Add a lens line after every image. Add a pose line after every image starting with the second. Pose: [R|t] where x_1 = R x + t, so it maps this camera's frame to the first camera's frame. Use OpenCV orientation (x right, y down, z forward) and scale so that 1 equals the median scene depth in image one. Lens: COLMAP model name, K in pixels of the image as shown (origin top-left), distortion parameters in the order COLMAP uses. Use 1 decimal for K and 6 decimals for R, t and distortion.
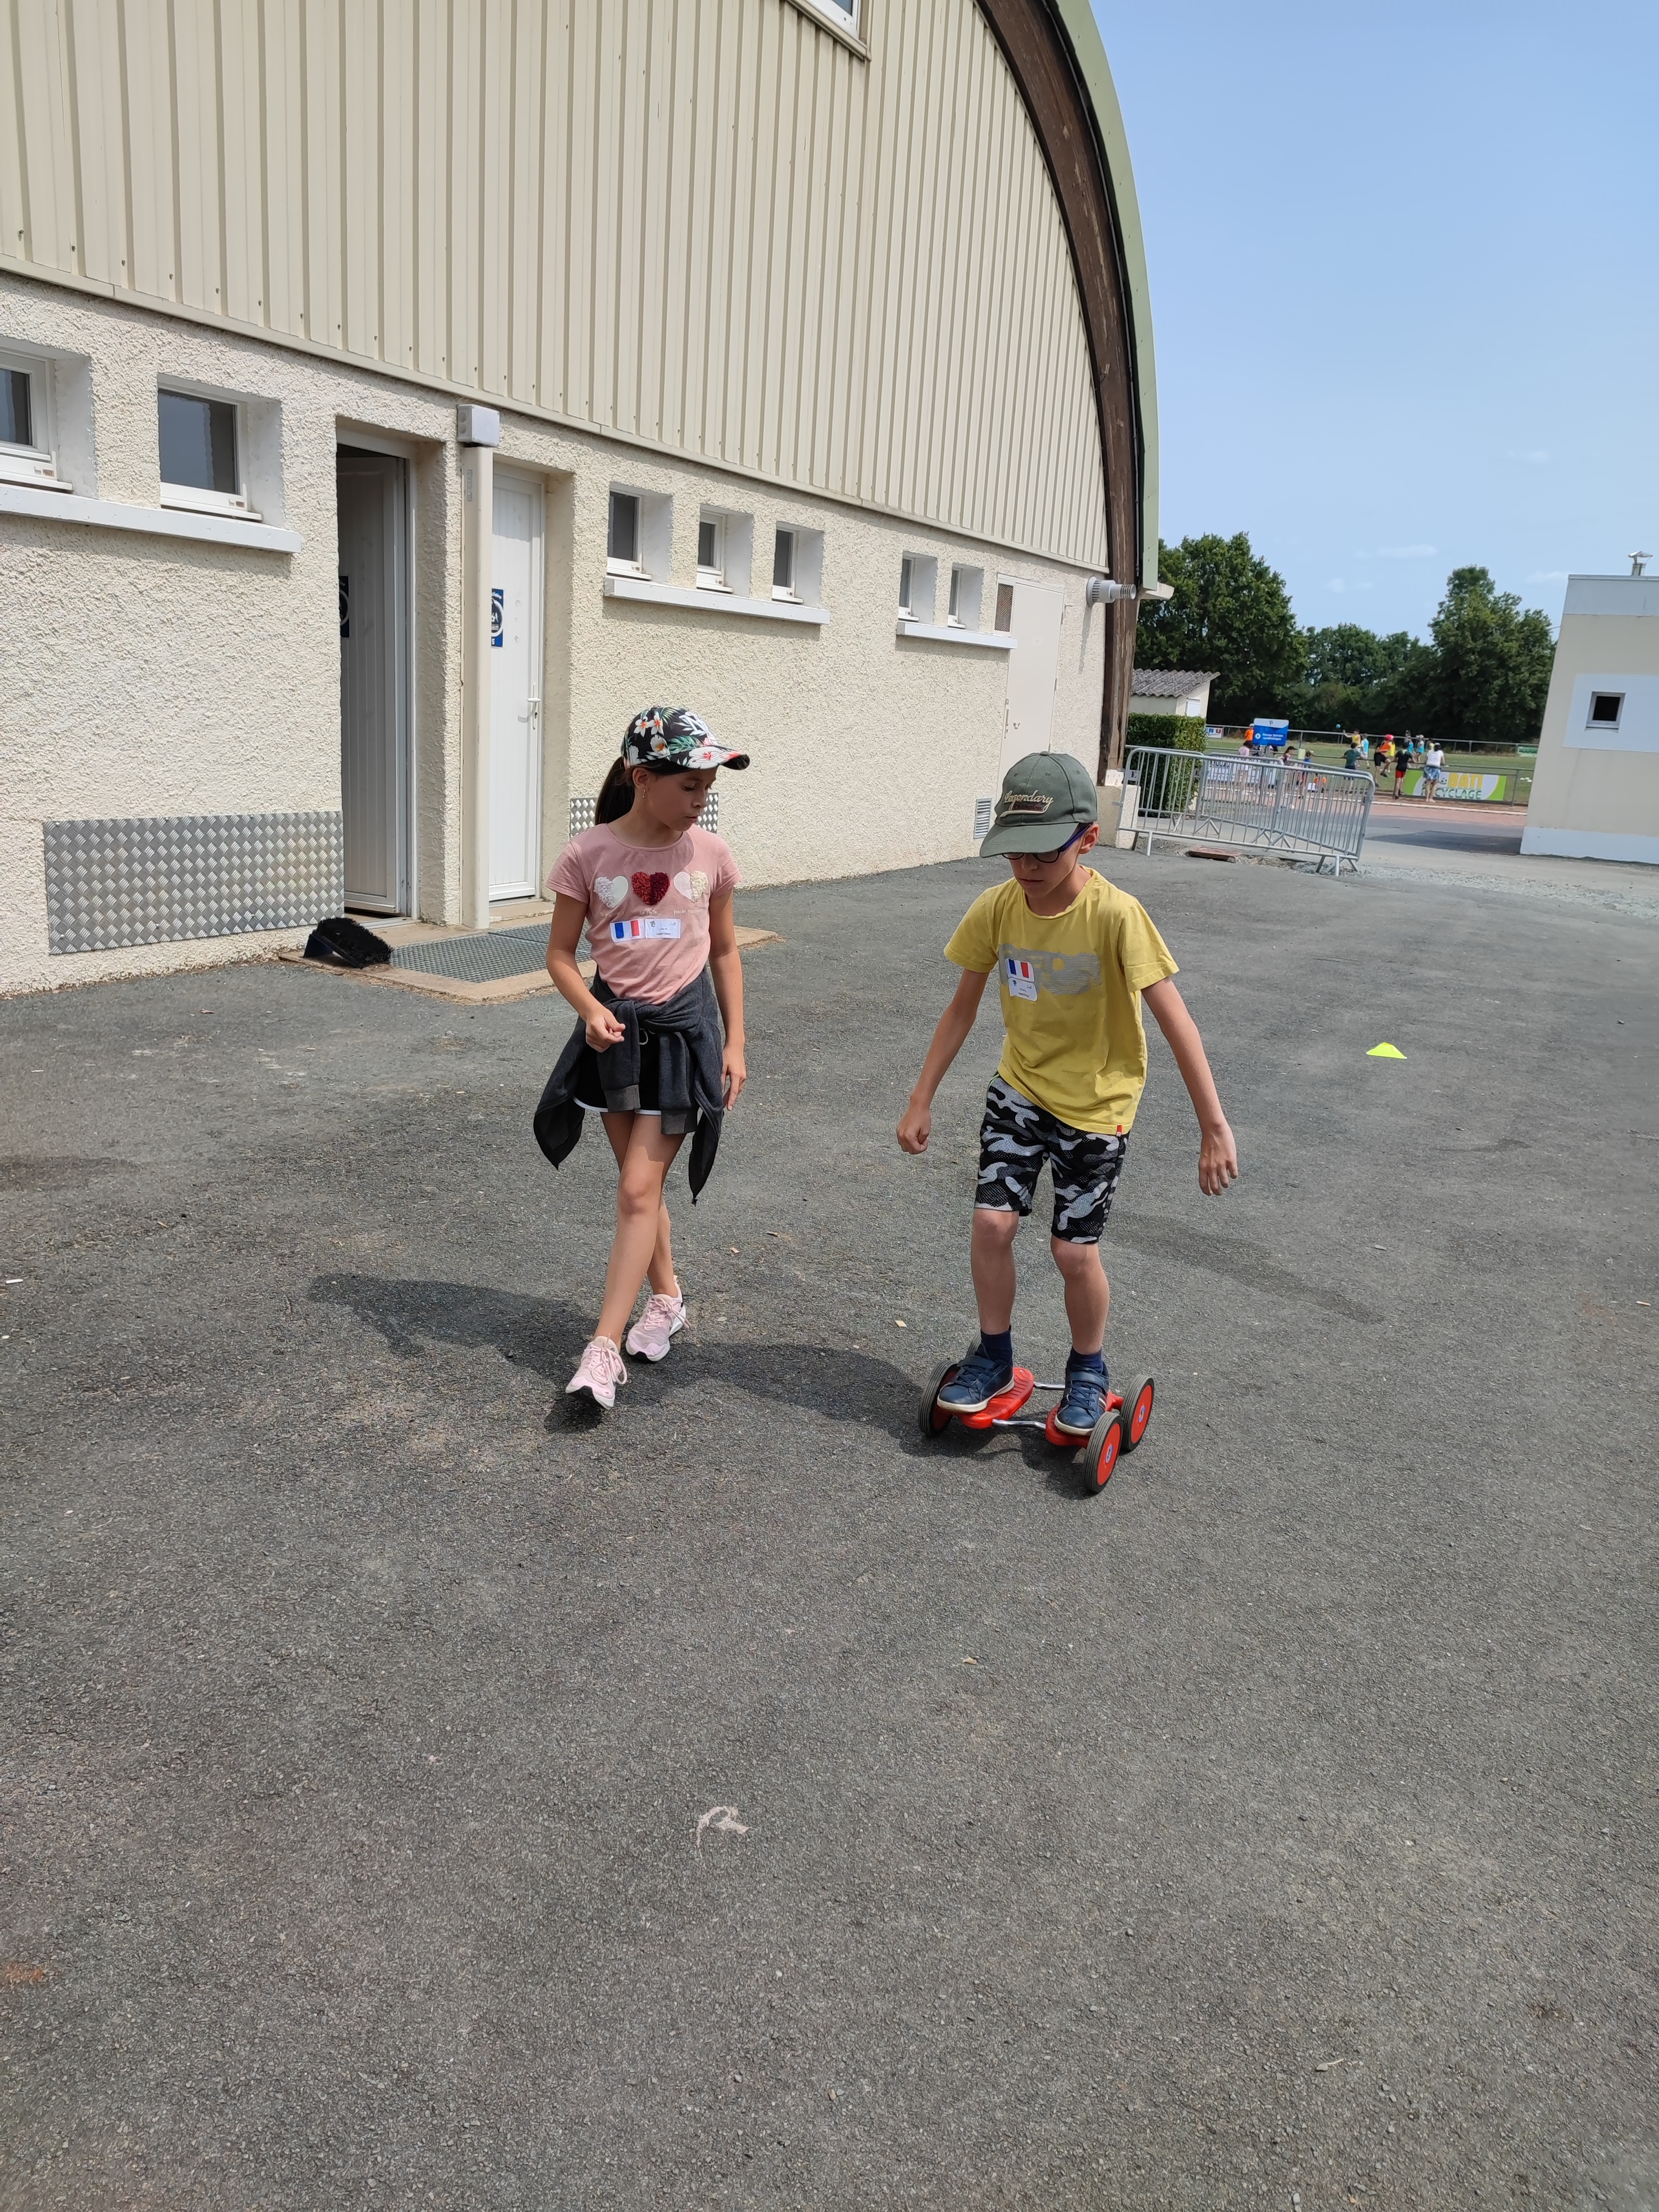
lens RADIAL K [[1596.5, 0, 827.1], [0, 1596.5, 1107.5], [0, 0, 1]] dist [0.056359, -0.076140]
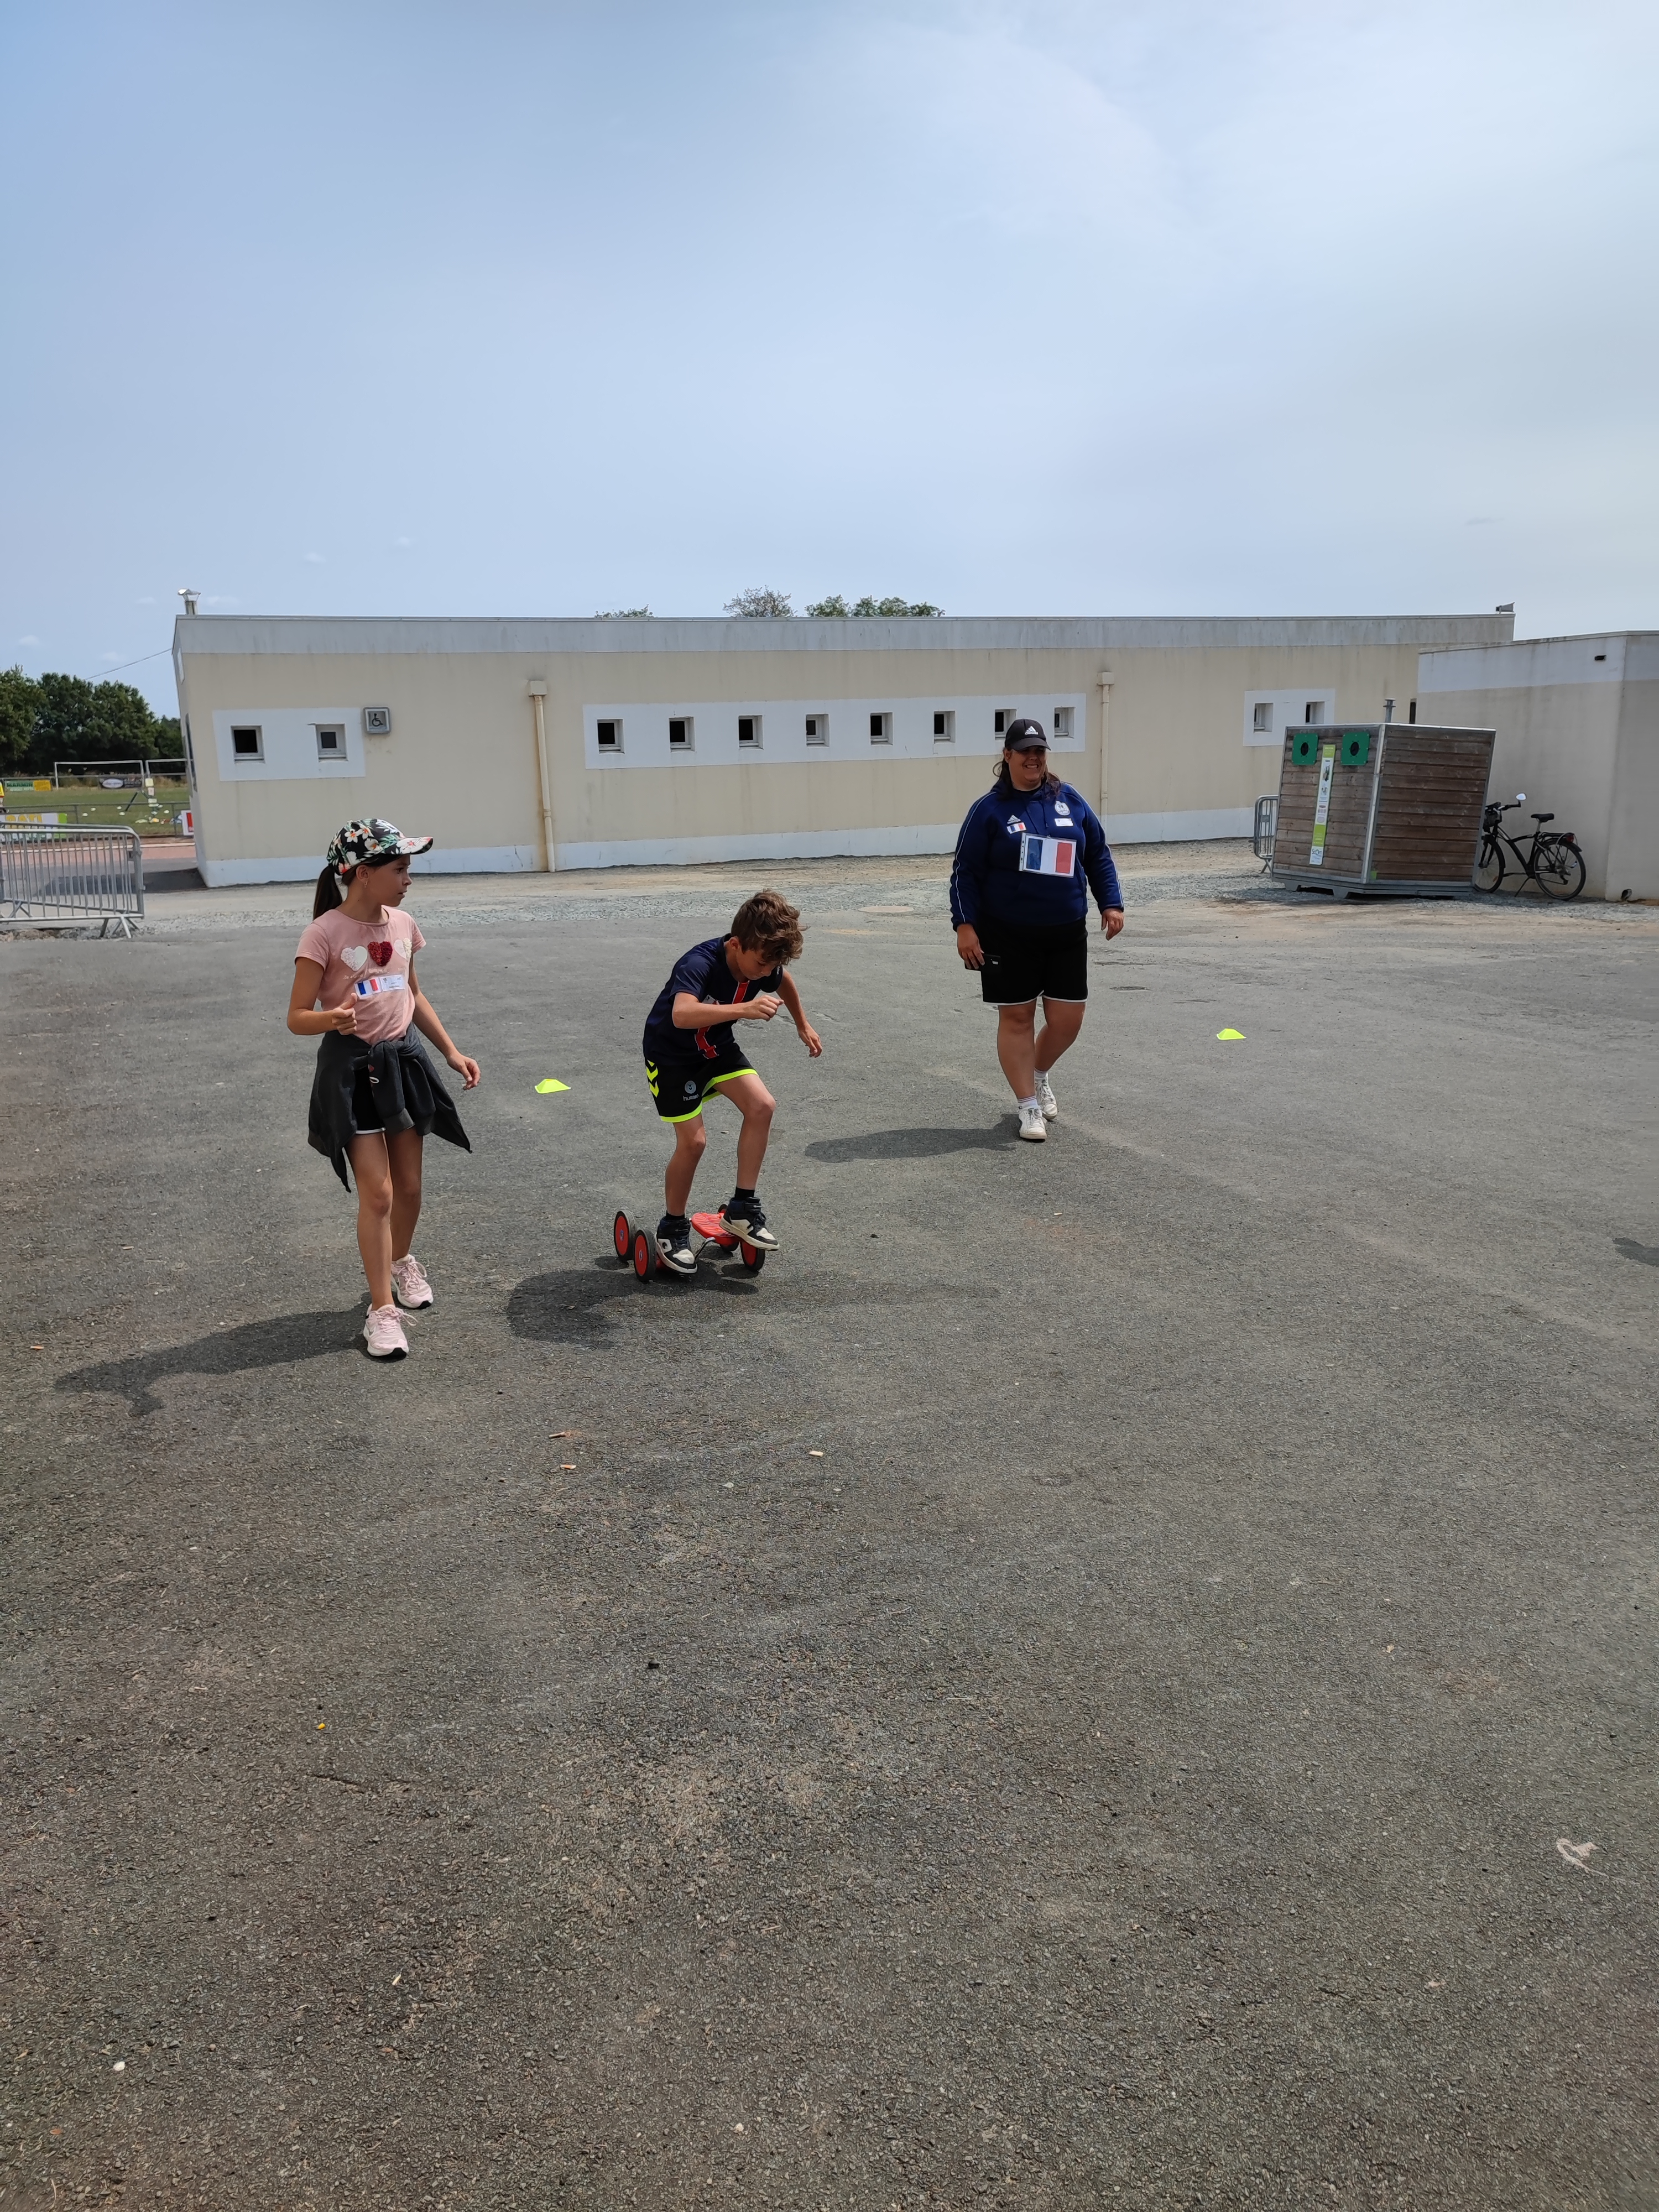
lens RADIAL K [[1590.6, 0, 829.5], [0, 1590.6, 1106.0], [0, 0, 1]] dist [0.057361, -0.061717]
pose [[0.624961, -0.246115, 0.740845, -0.539024], [0.258074, 0.960781, 0.101475, -0.140387], [-0.736764, 0.127775, 0.663967, 0.302708]]
